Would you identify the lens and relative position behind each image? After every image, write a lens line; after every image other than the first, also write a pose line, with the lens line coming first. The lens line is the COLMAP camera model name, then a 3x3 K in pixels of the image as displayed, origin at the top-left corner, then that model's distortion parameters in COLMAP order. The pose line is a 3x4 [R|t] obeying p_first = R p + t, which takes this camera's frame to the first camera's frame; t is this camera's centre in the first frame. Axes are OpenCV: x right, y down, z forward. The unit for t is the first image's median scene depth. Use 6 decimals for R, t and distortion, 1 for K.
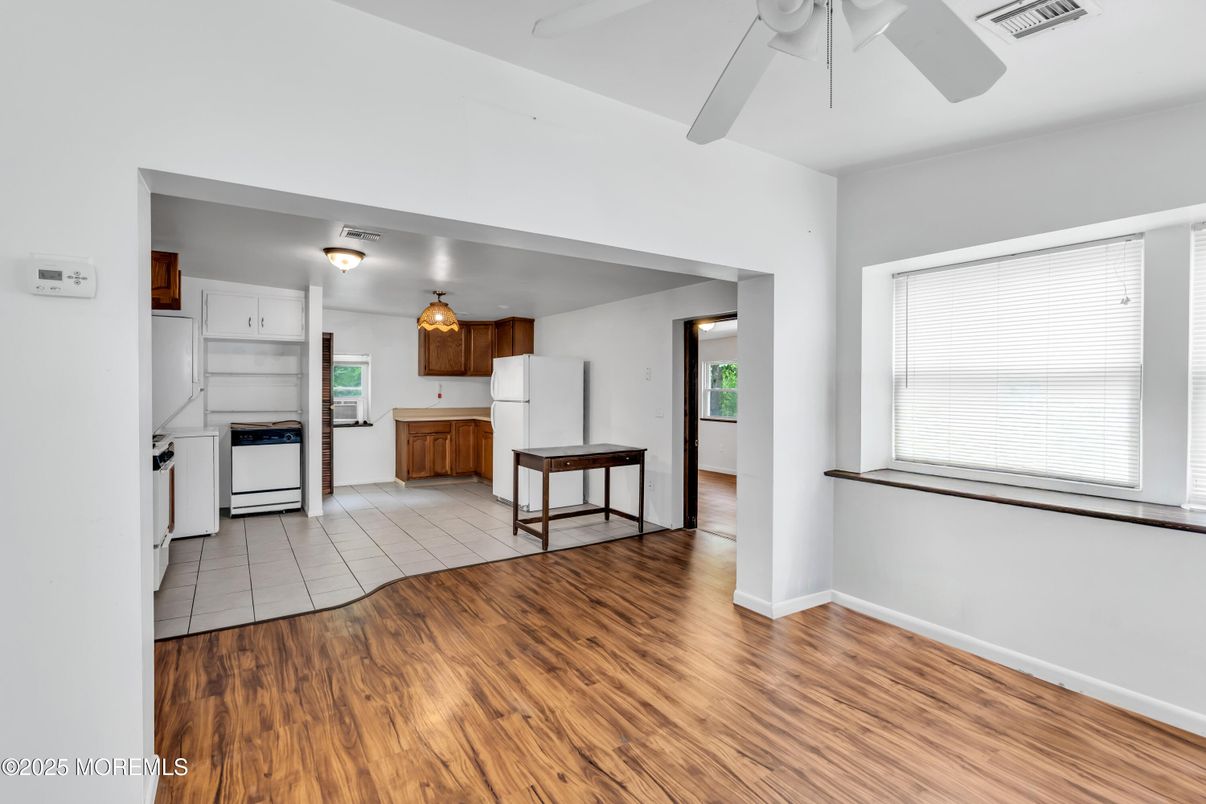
lens RADIAL K [[553.5, 0, 608.2], [0, 553.5, 397.0], [0, 0, 1]] dist [-0.012480, 0.003920]
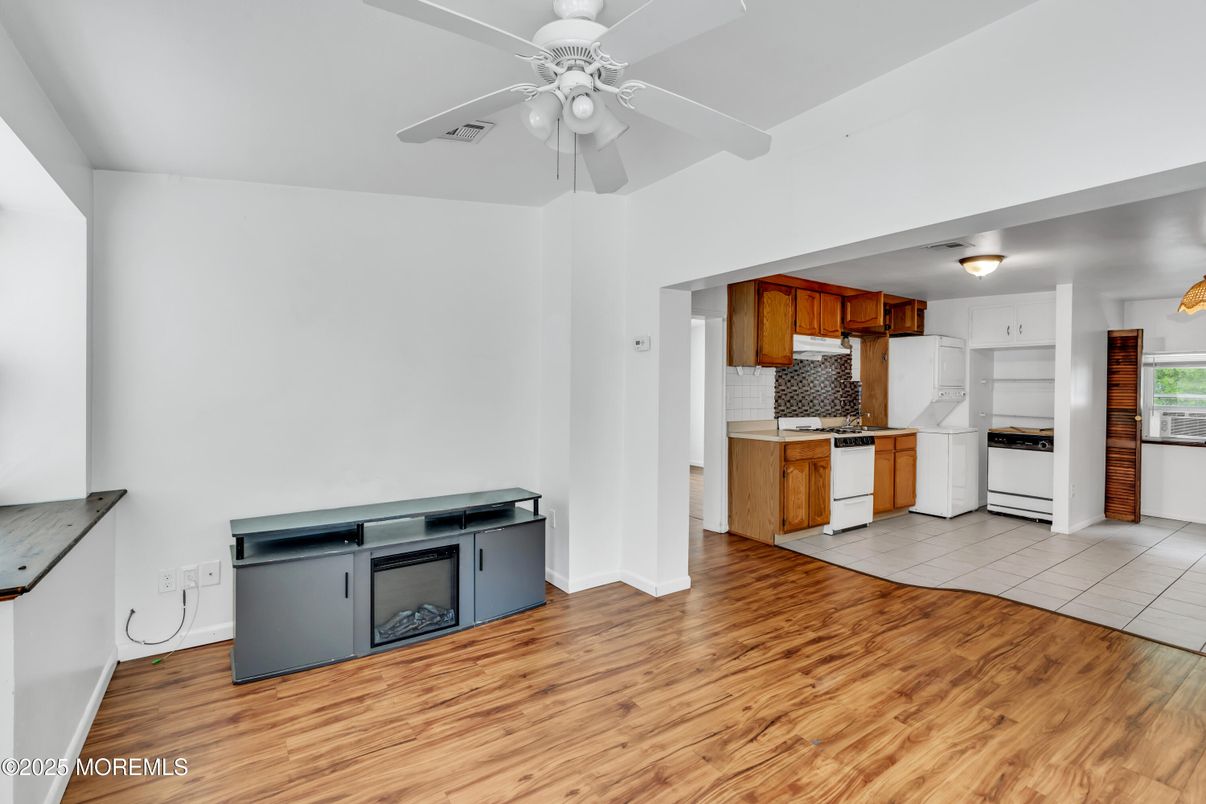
lens RADIAL K [[553.5, 0, 603.4], [0, 553.5, 391.9], [0, 0, 1]] dist [-0.012480, 0.003920]
pose [[0.004768, 0.005820, -0.999972, 0.772814], [-0.028879, 0.999567, 0.005680, -0.006768], [0.999572, 0.028851, 0.004934, 0.444628]]
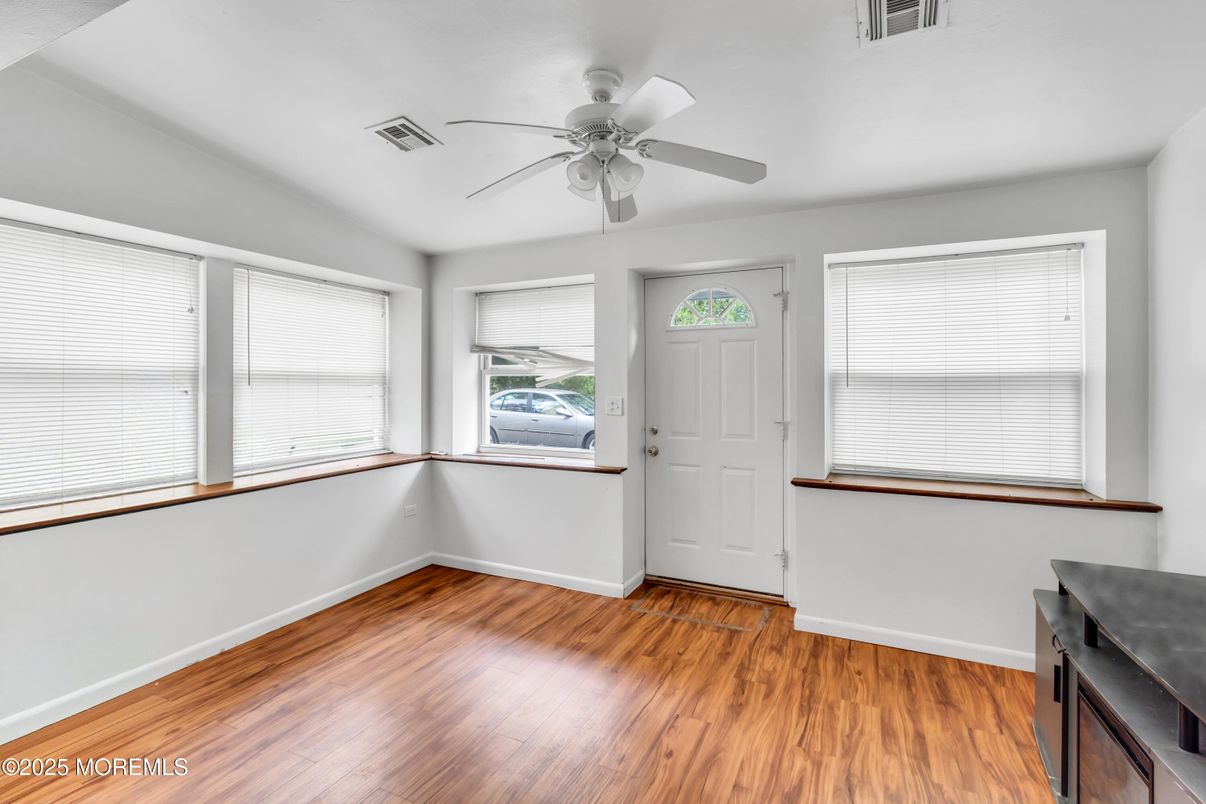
lens RADIAL K [[553.5, 0, 607.9], [0, 553.5, 378.6], [0, 0, 1]] dist [-0.012480, 0.003920]
pose [[-0.510272, 0.004104, 0.860003, -0.490984], [0.013035, 0.999911, 0.002962, -0.020775], [-0.859914, 0.012722, -0.510280, 0.799179]]
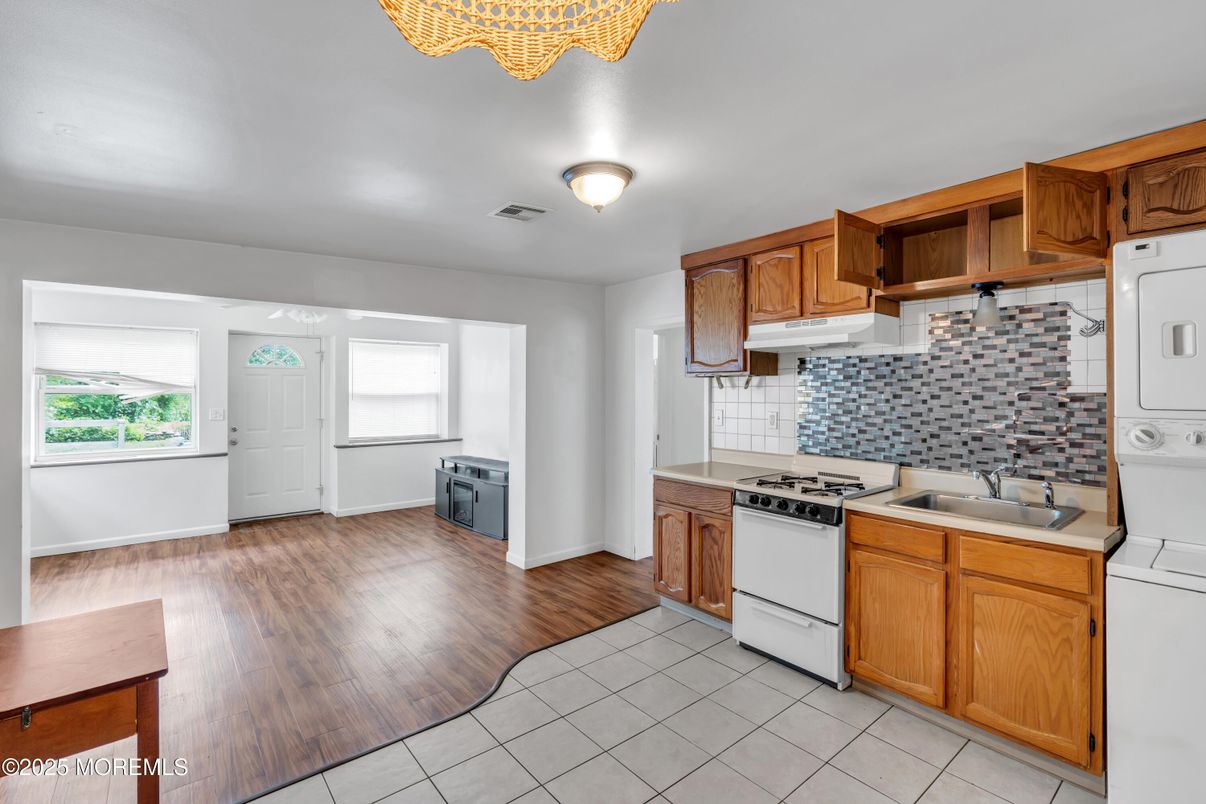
lens RADIAL K [[553.5, 0, 602.9], [0, 553.5, 394.3], [0, 0, 1]] dist [-0.012480, 0.003920]
pose [[-0.996891, -0.001746, -0.078777, -0.649356], [-0.003775, 0.999665, 0.025616, -0.084826], [0.078706, 0.025834, -0.996563, 2.272686]]
